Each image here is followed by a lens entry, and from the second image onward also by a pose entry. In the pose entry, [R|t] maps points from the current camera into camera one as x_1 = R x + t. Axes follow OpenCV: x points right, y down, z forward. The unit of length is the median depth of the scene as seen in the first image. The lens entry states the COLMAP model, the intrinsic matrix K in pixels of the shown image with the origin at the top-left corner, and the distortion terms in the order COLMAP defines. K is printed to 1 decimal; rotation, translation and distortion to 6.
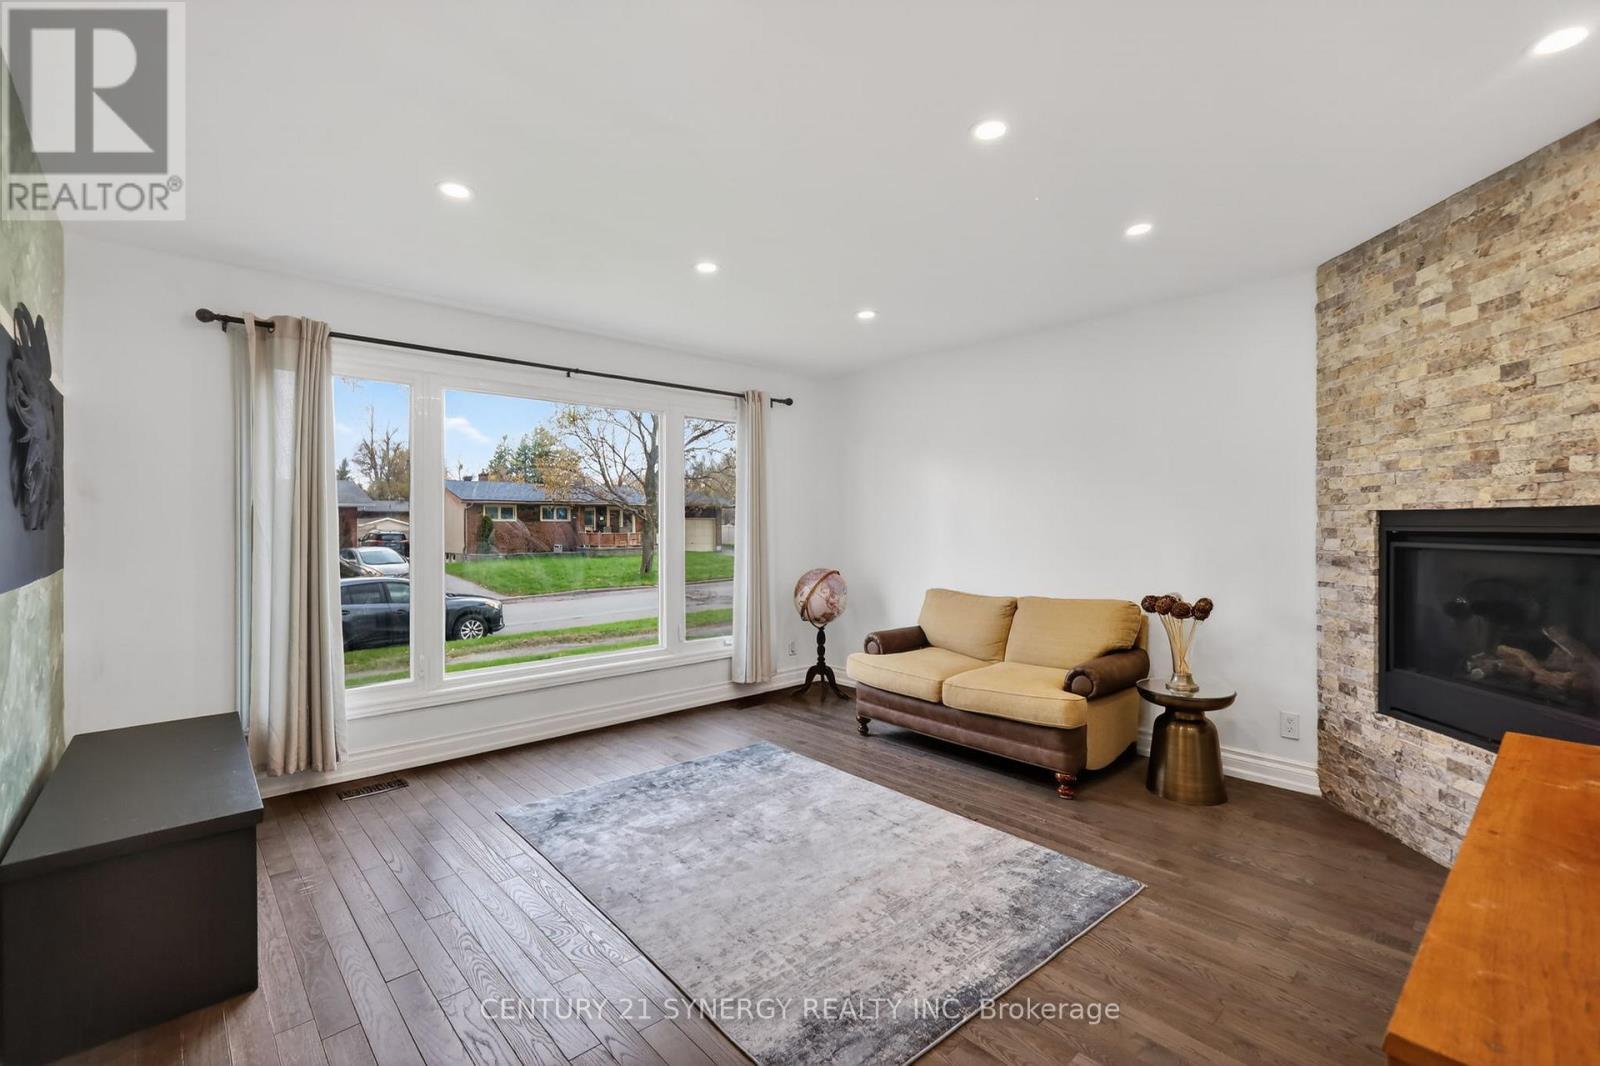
lens RADIAL K [[697.9, 0, 793.3], [0, 697.9, 526.5], [0, 0, 1]] dist [0.010269, -0.000036]
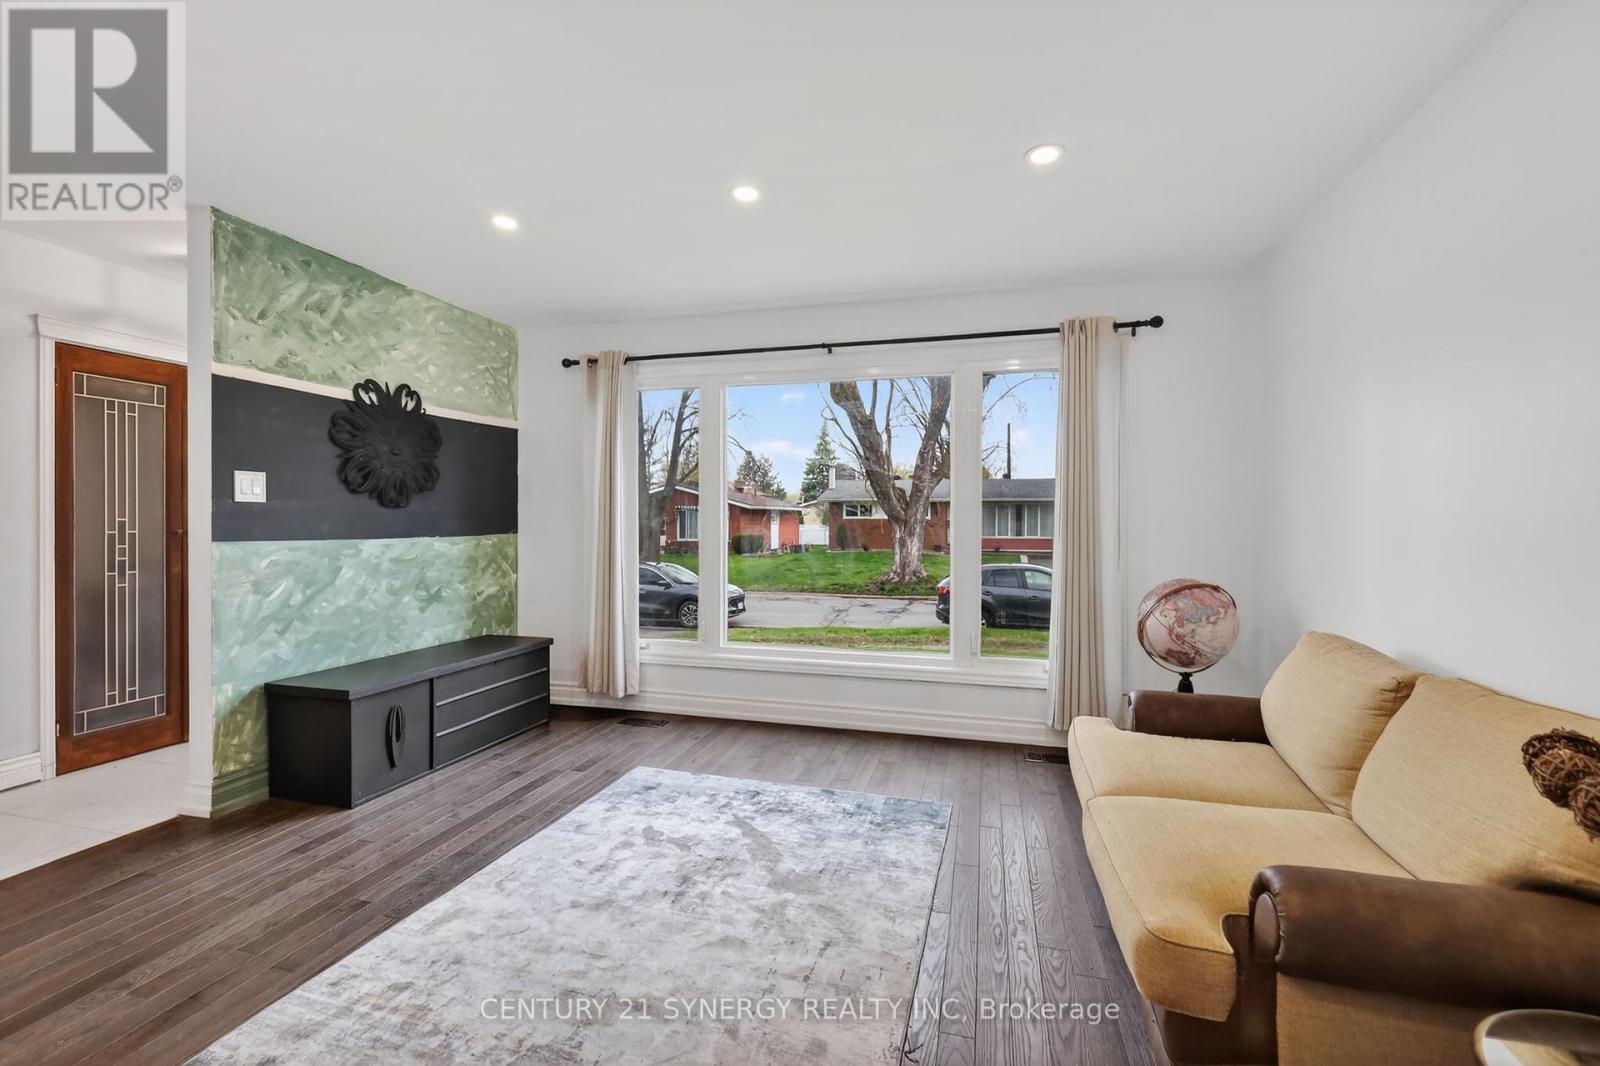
lens RADIAL K [[697.9, 0, 796.5], [0, 697.9, 527.4], [0, 0, 1]] dist [0.010269, -0.000036]
pose [[0.542367, 0.016222, -0.839985, 0.490857], [-0.007987, 0.999868, 0.014153, 0.010687], [0.840104, -0.000968, 0.542425, 0.480954]]
